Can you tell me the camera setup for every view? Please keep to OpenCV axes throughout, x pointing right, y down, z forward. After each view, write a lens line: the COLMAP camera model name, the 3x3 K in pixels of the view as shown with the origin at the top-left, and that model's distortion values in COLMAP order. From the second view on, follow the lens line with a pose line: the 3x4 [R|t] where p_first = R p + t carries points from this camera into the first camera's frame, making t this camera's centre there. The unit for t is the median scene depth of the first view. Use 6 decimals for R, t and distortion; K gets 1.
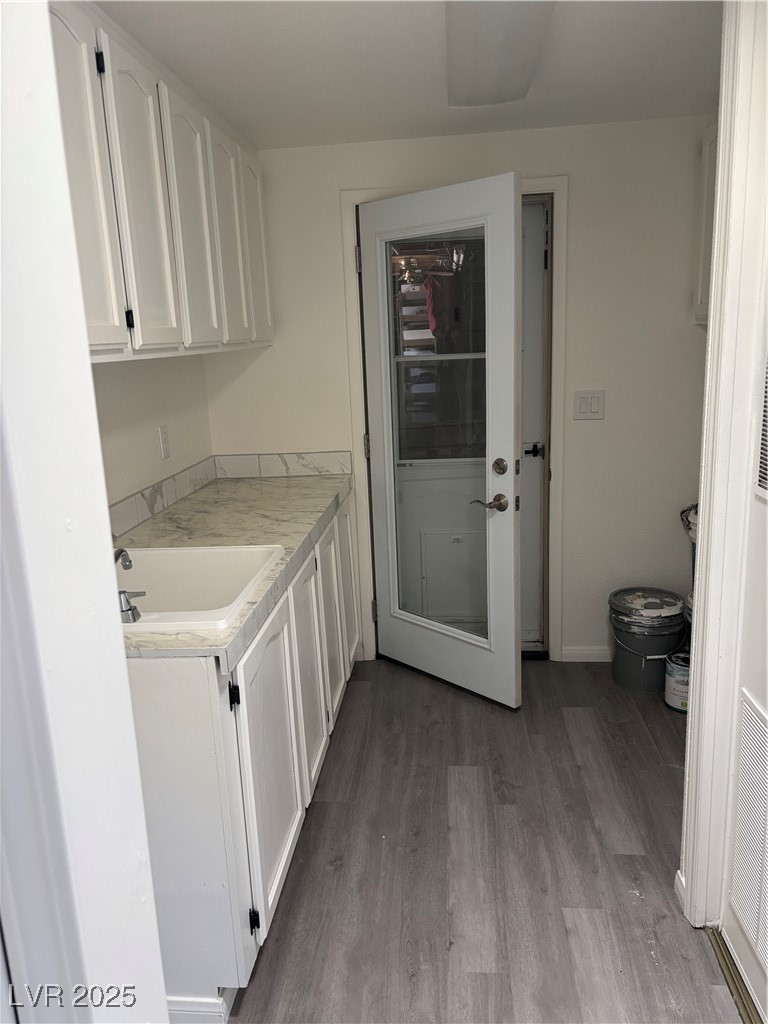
lens RADIAL K [[780.1, 0, 384.0], [0, 780.1, 512.0], [0, 0, 1]] dist [0.061952, -0.095987]
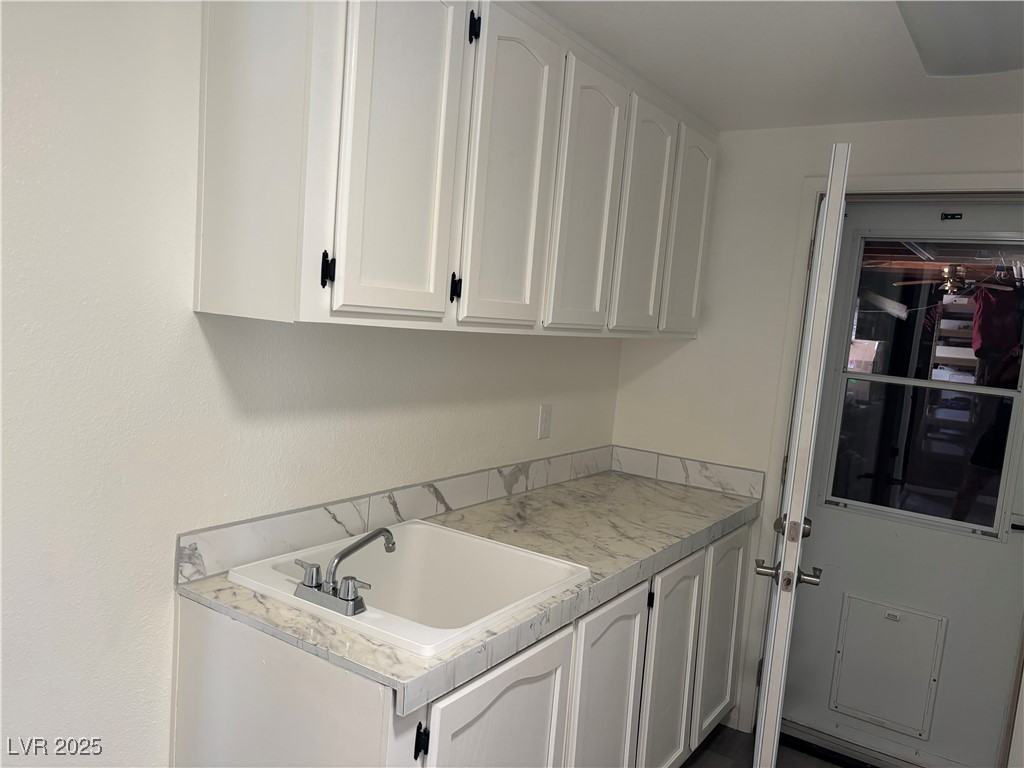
lens RADIAL K [[780.1, 0, 505.8], [0, 780.1, 390.1], [0, 0, 1]] dist [0.061952, -0.095987]
pose [[0.866848, 0.166453, -0.469967, 0.104850], [-0.227385, 0.970870, -0.075546, -0.040093], [0.443702, 0.172350, 0.879445, 0.129716]]
